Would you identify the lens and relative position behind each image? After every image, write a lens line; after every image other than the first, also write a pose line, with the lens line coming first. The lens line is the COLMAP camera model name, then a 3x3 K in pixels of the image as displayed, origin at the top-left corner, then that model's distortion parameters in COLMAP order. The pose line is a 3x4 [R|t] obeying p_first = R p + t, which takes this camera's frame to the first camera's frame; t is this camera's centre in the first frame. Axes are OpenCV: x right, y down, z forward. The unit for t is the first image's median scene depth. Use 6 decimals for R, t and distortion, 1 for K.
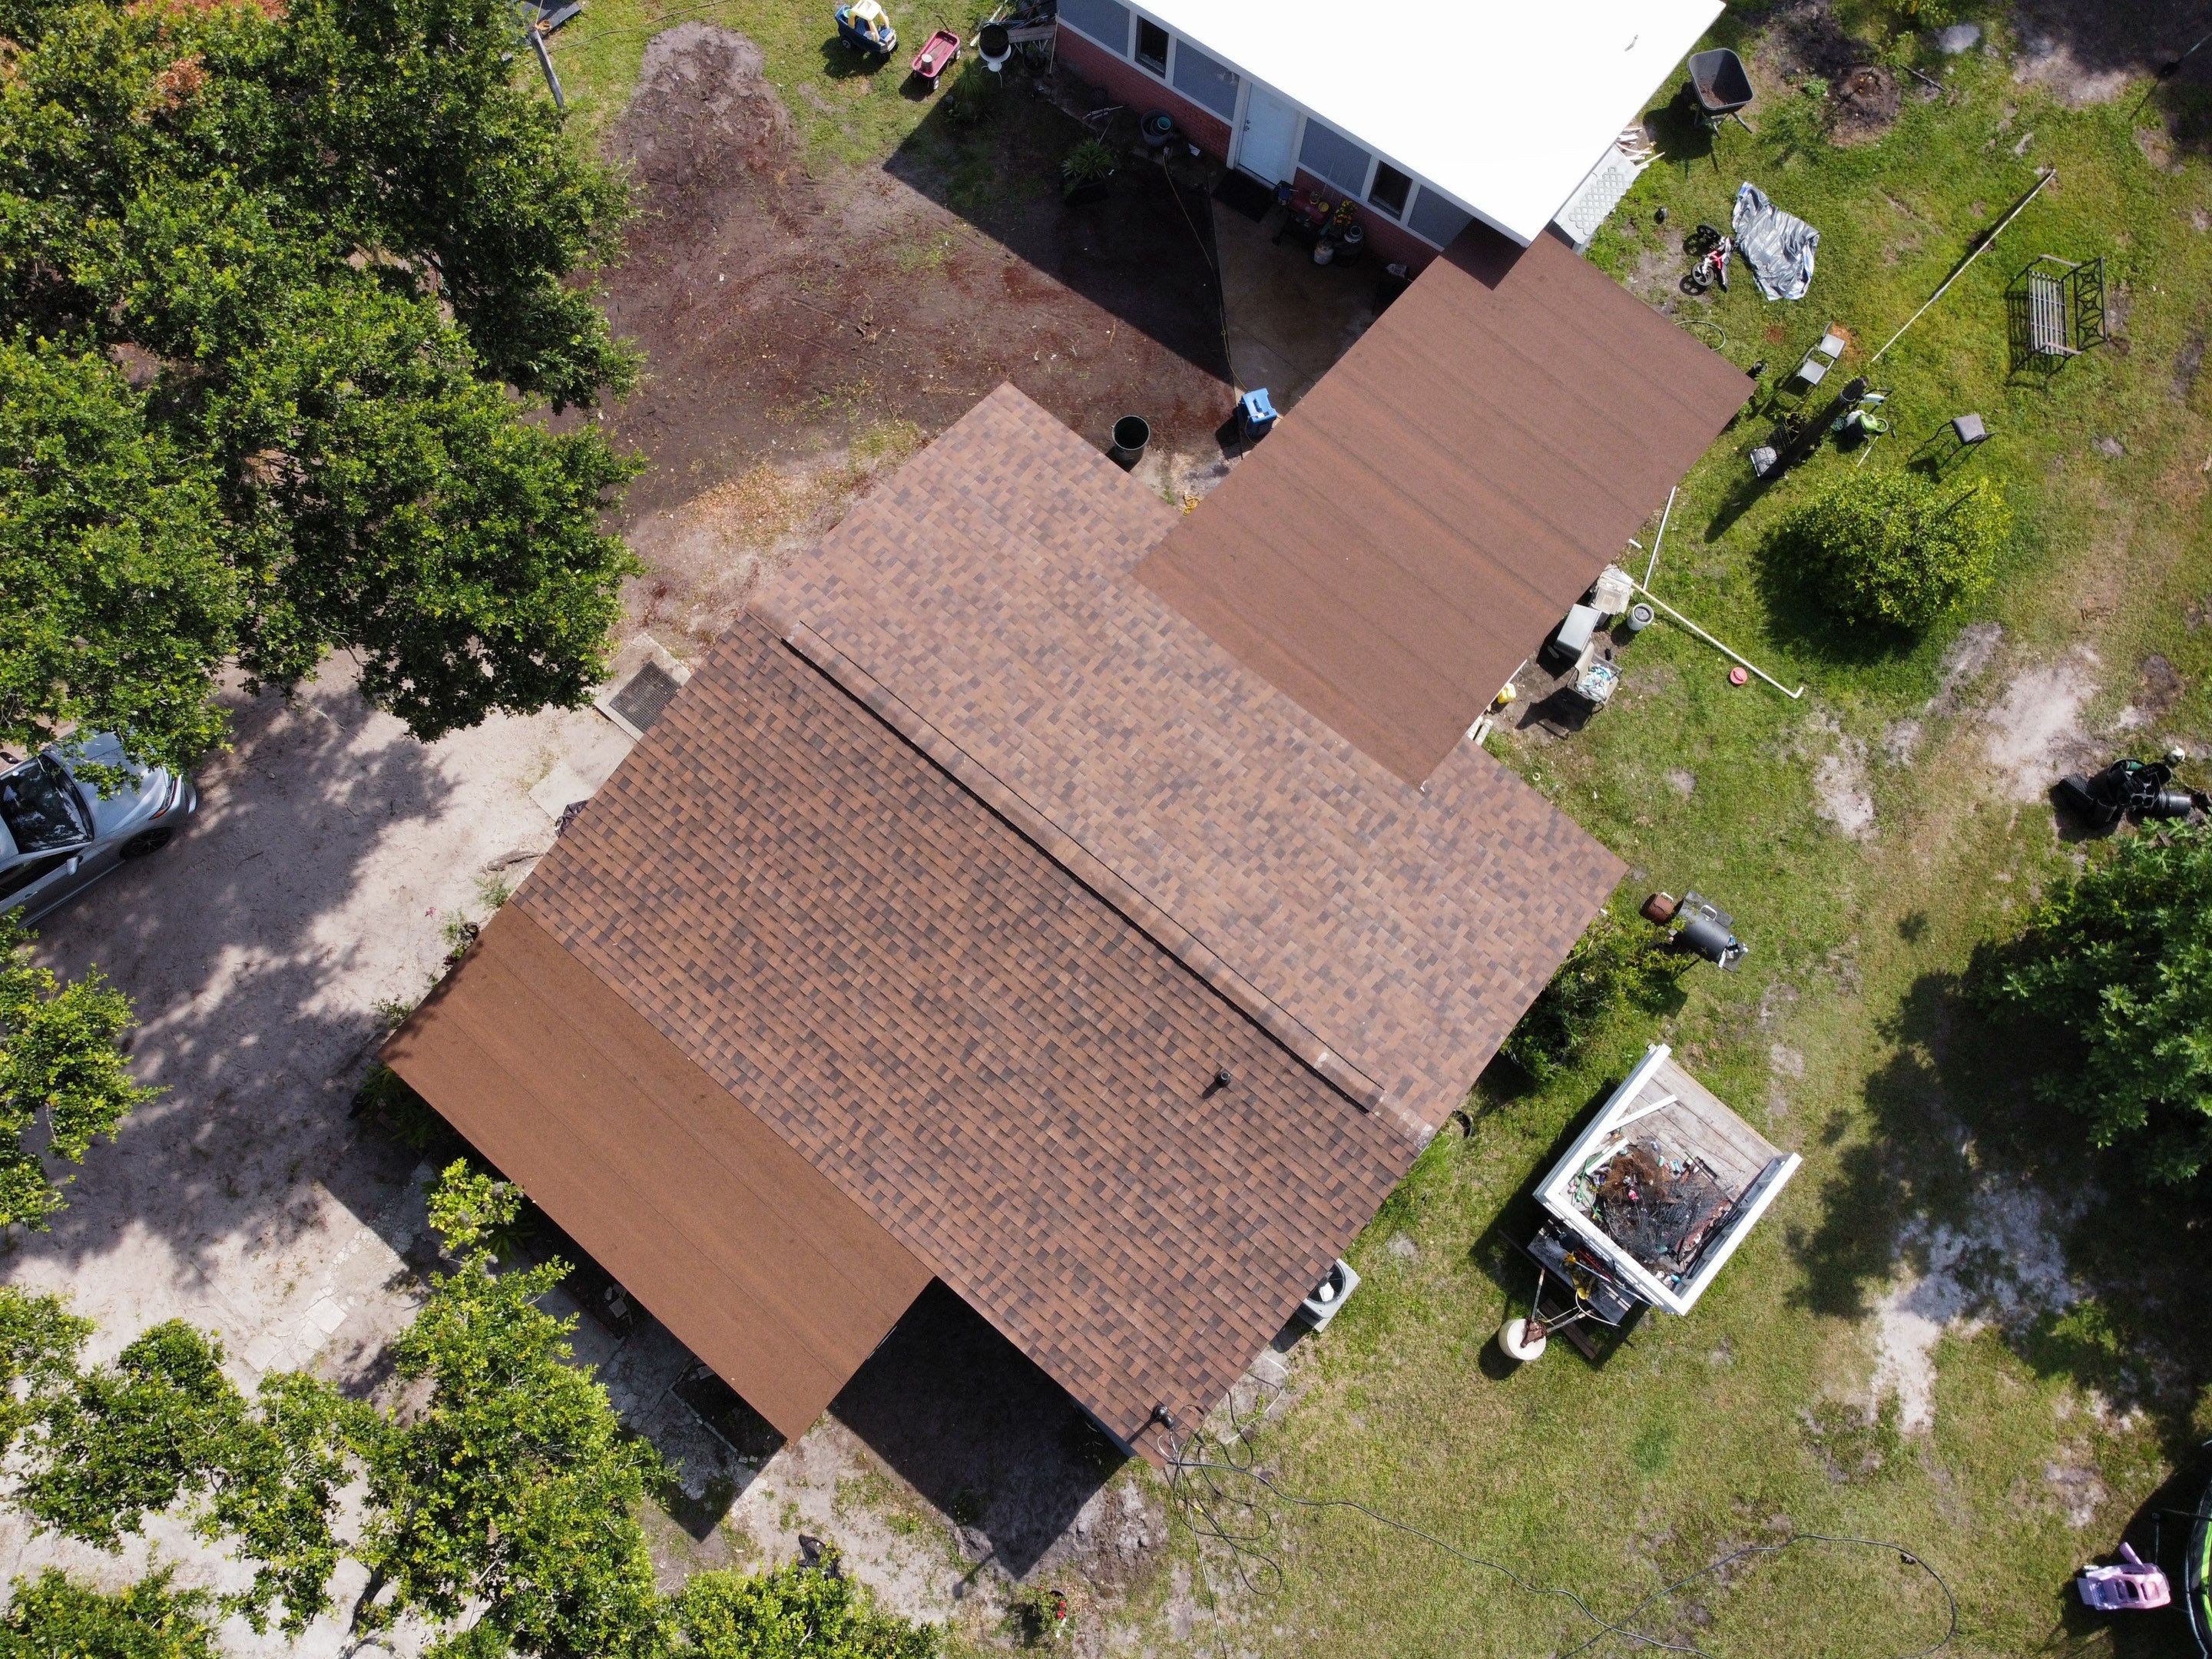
lens RADIAL K [[1673.4, 0, 1073.7], [0, 1673.4, 812.0], [0, 0, 1]] dist [0.023386, -0.036052]
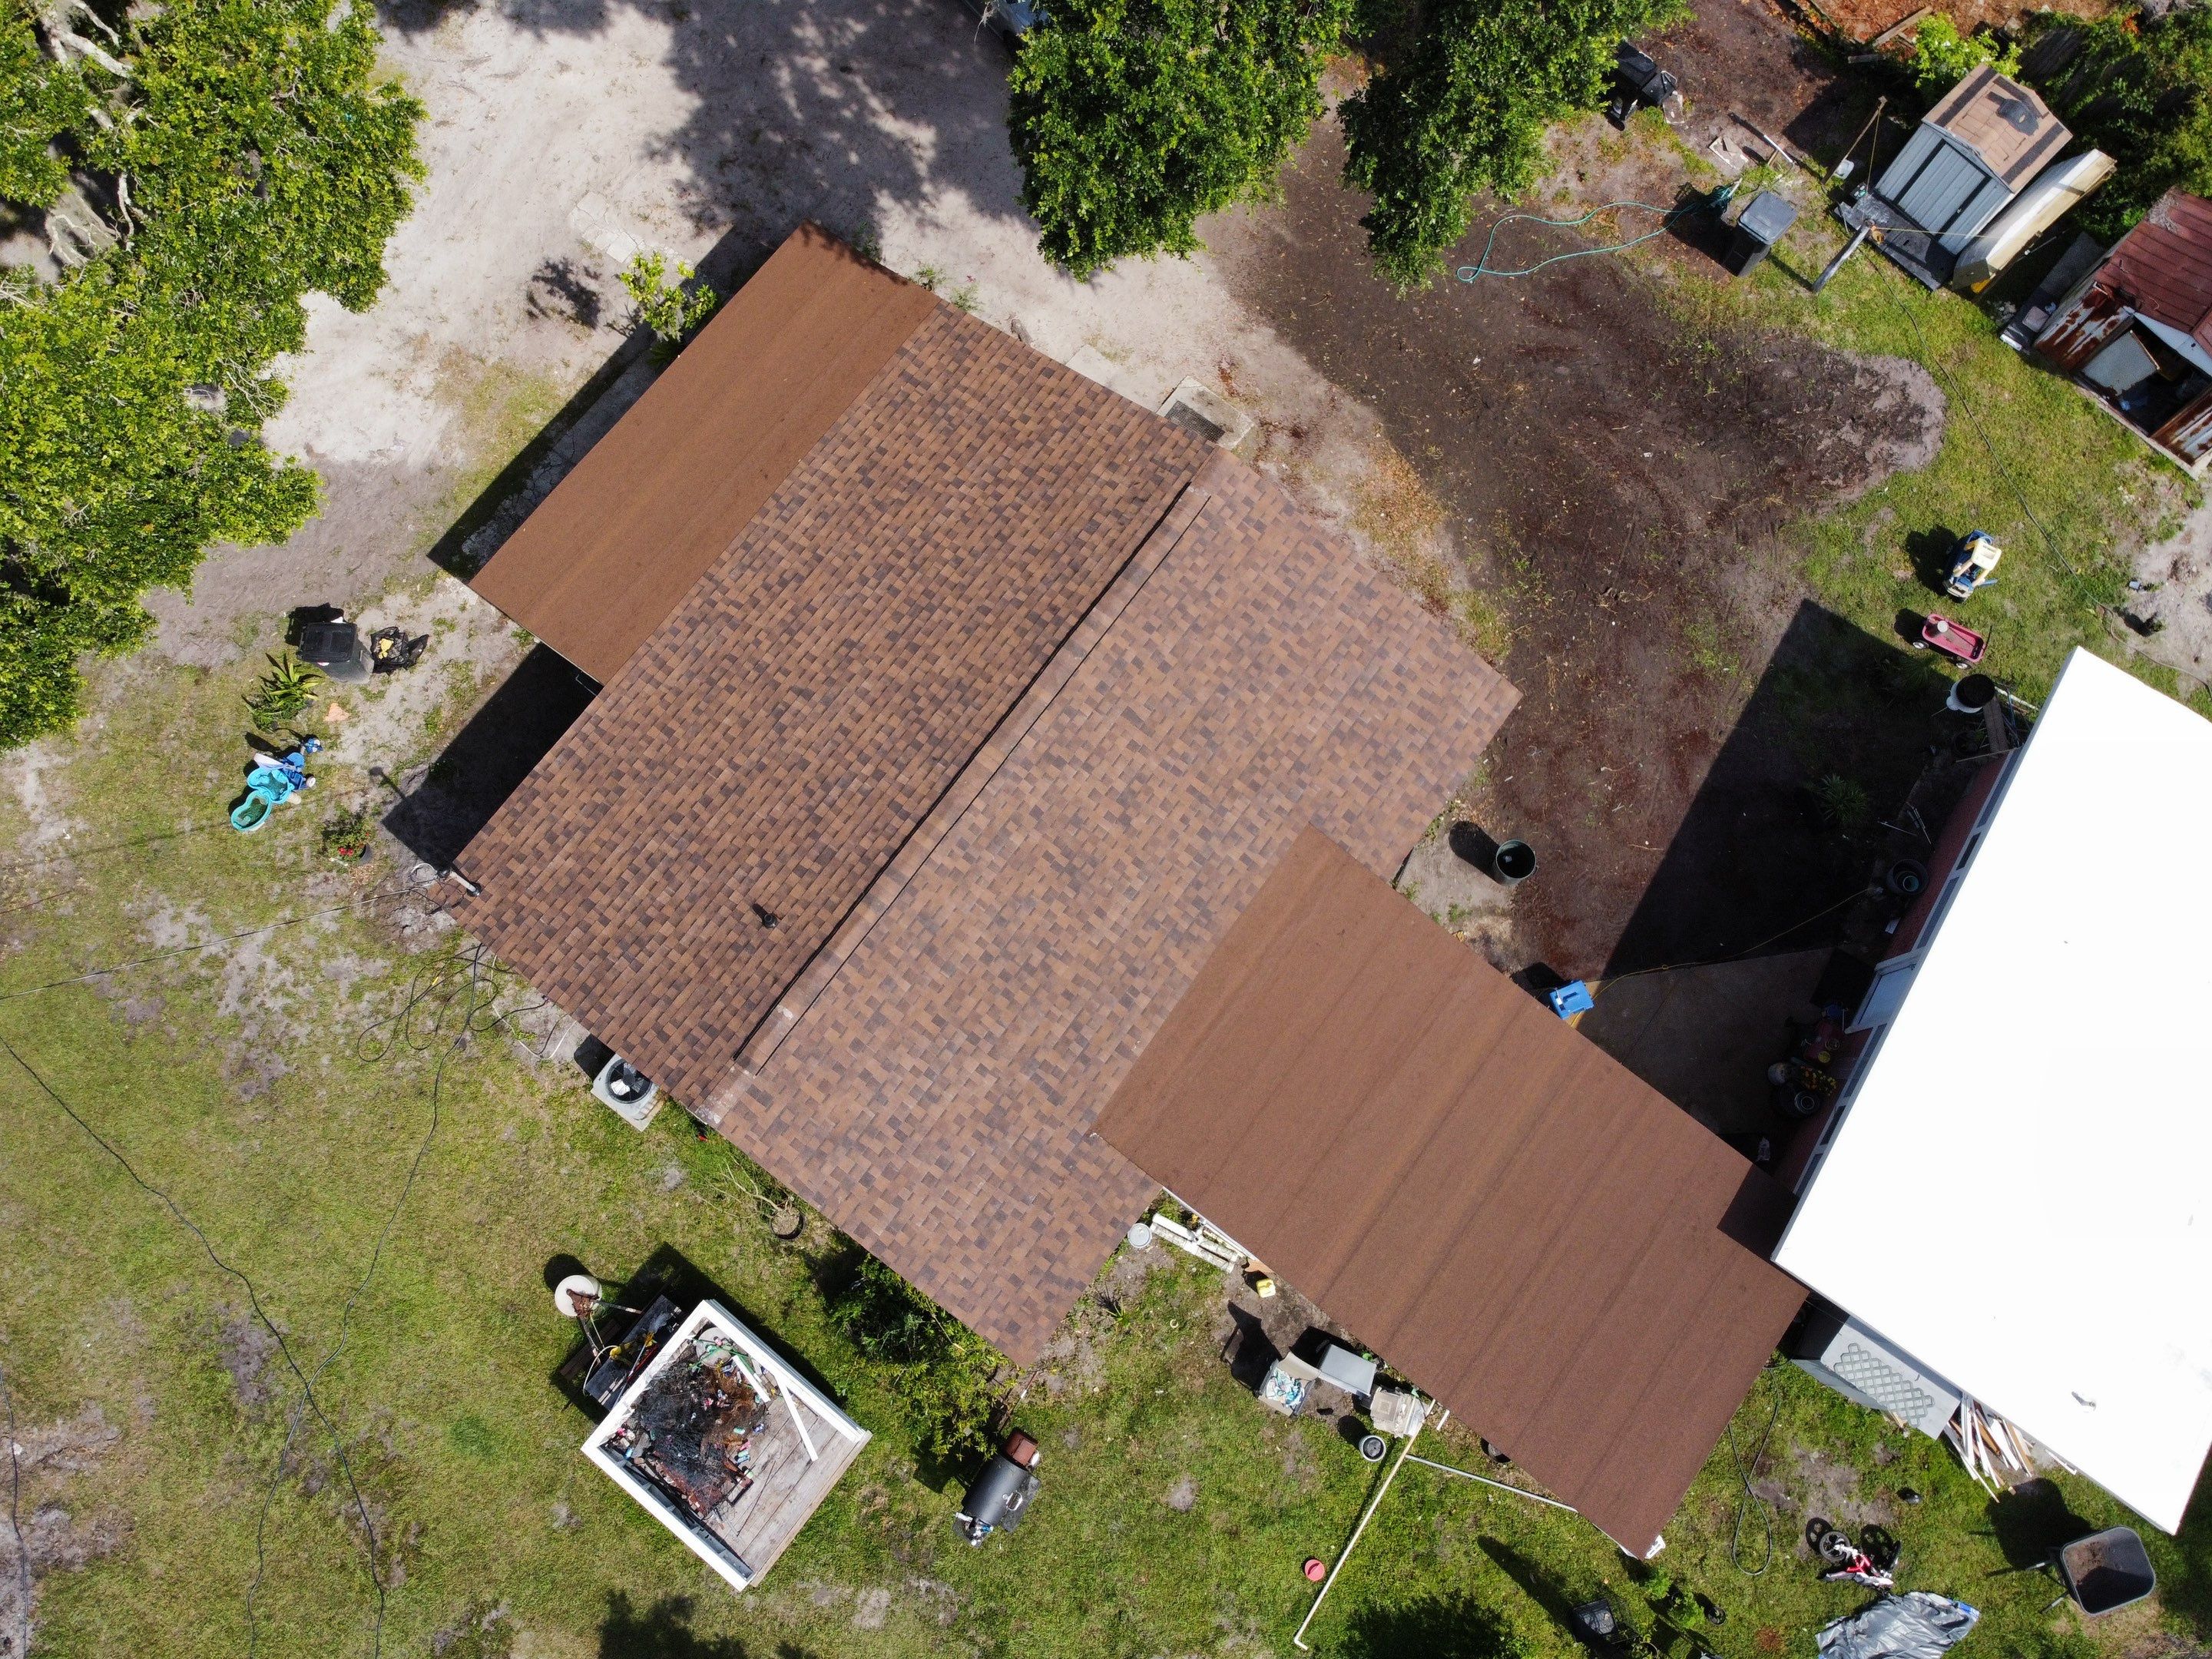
lens RADIAL K [[1673.4, 0, 1079.8], [0, 1673.4, 802.9], [0, 0, 1]] dist [0.023386, -0.036052]
pose [[0.058675, 0.960191, -0.273111, 0.271414], [-0.967199, 0.122412, 0.222579, -0.226316], [0.247151, 0.251093, 0.935878, 0.069187]]
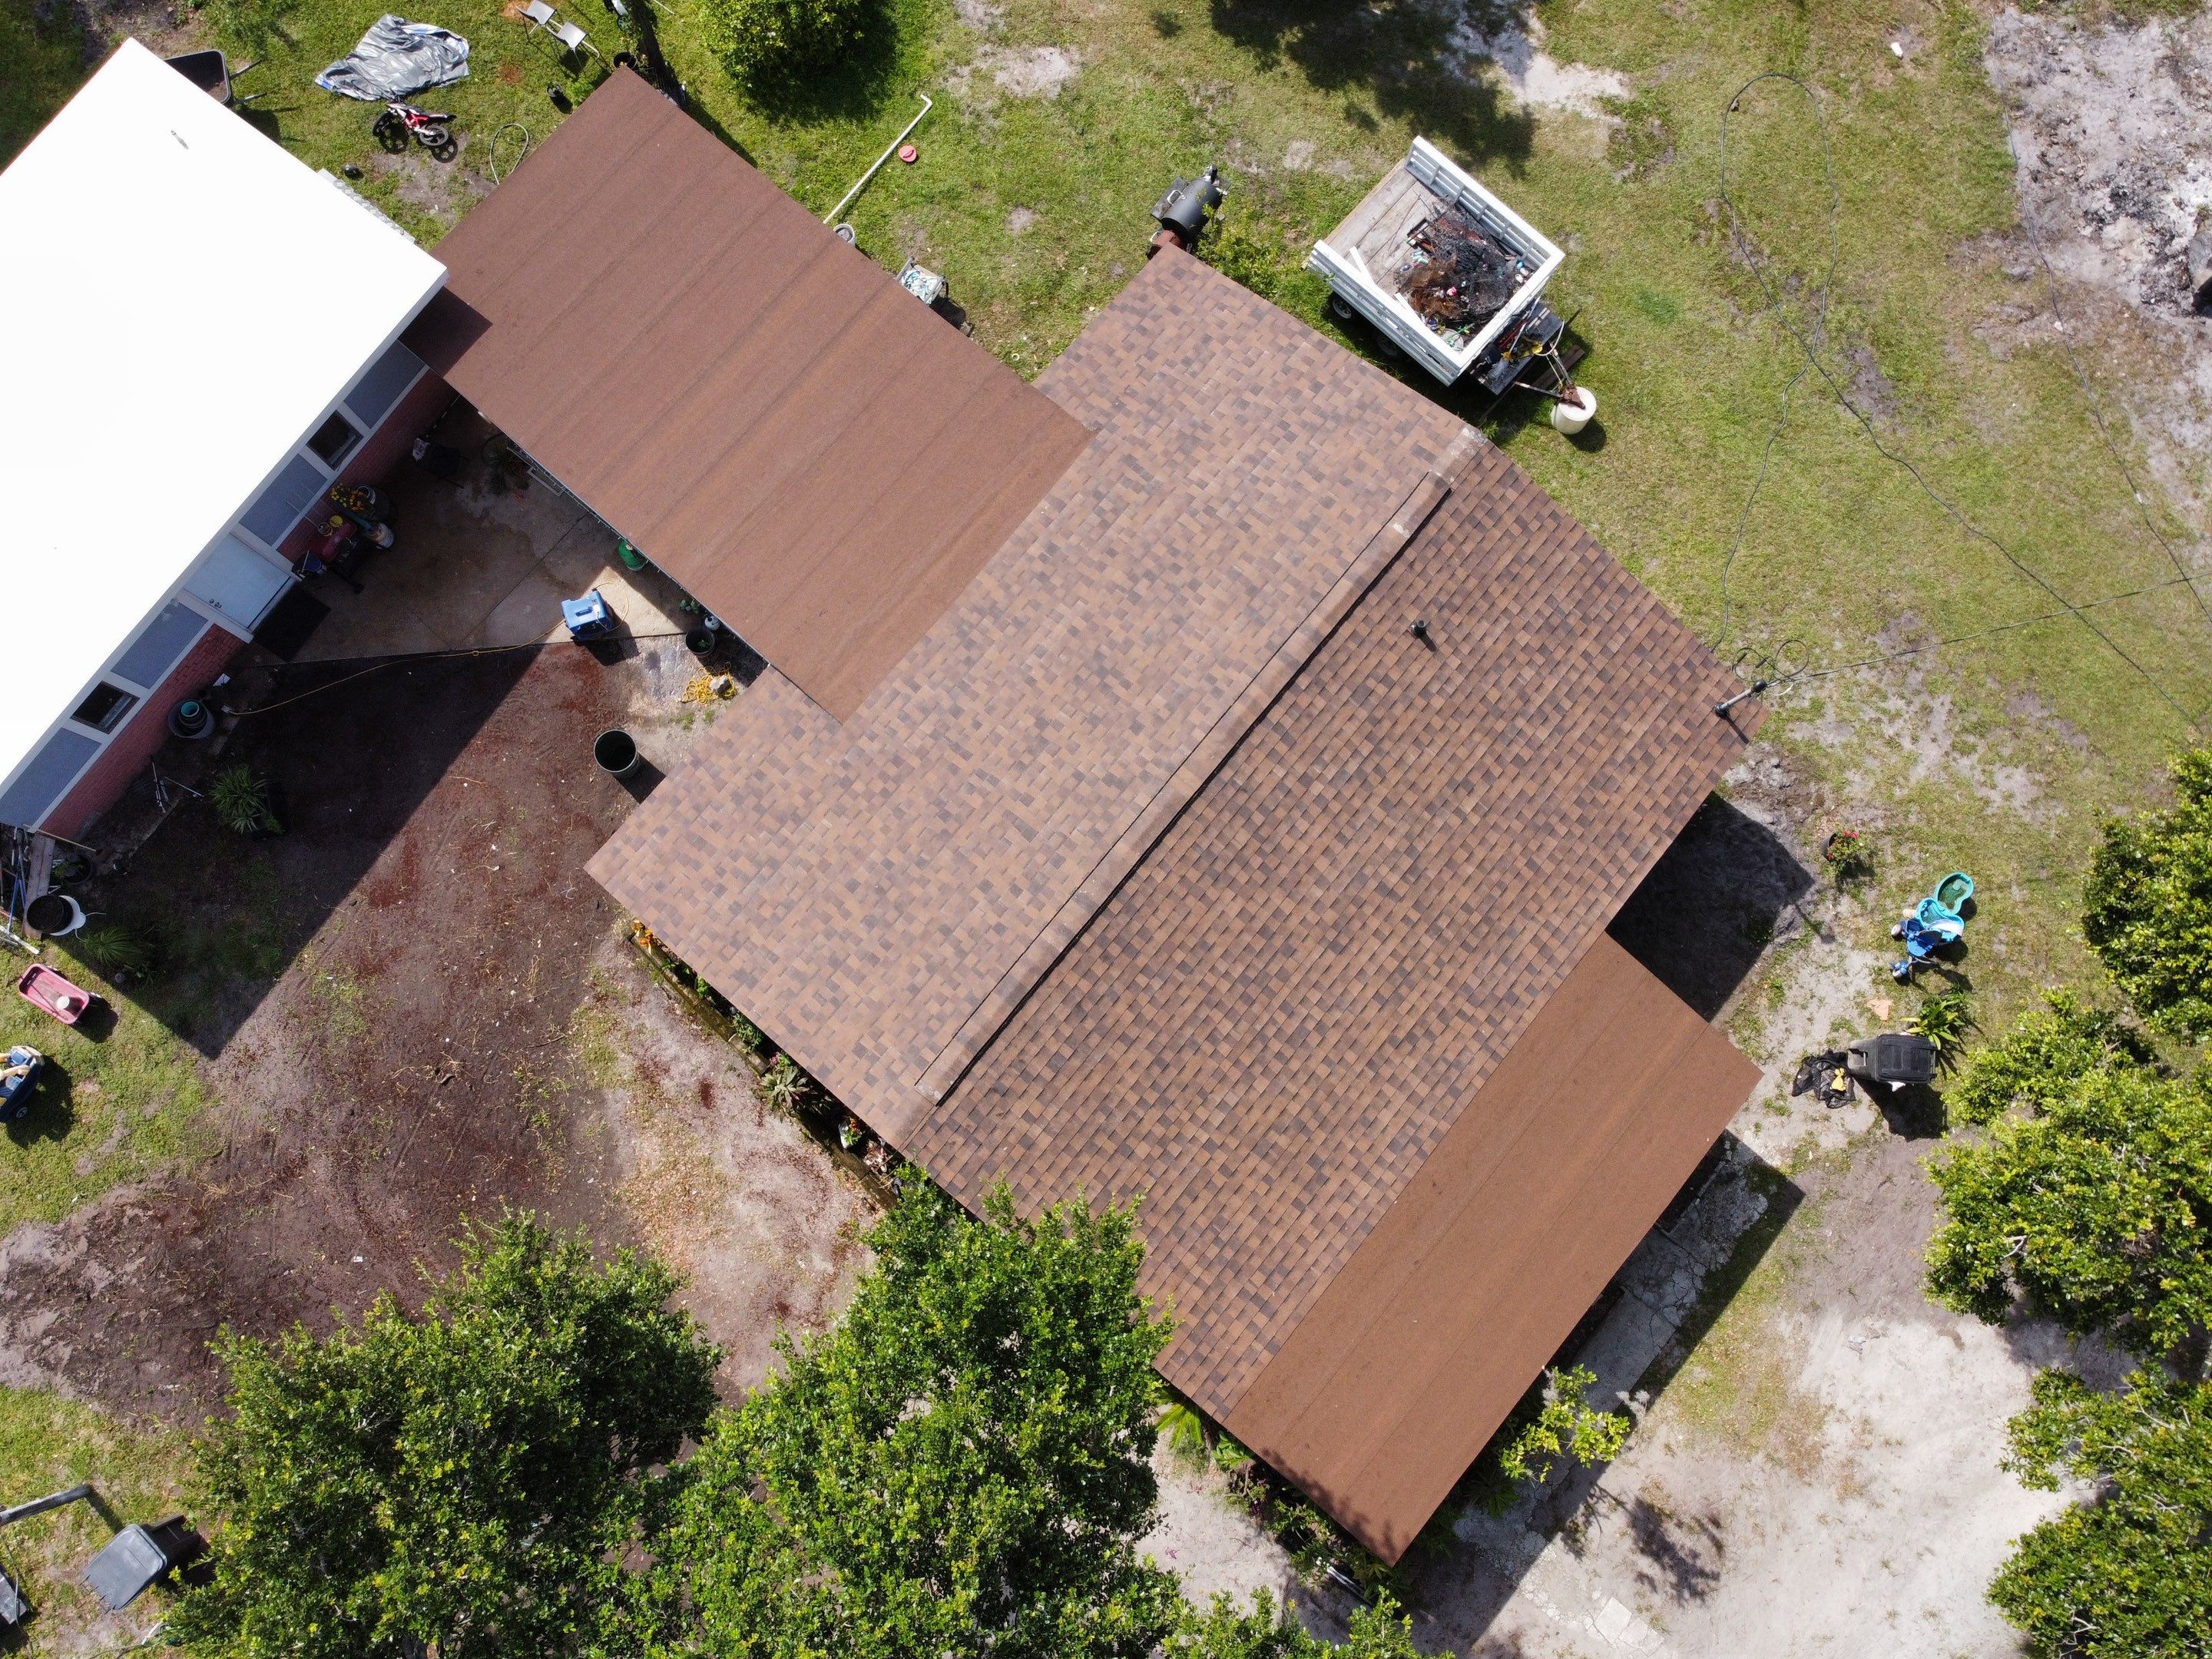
lens RADIAL K [[1673.4, 0, 1079.4], [0, 1673.4, 817.4], [0, 0, 1]] dist [0.023386, -0.036052]
pose [[0.000088, -0.984875, 0.173264, -0.166583], [0.957658, 0.049967, 0.283539, -0.267192], [-0.287908, 0.165902, 0.943178, 0.132042]]
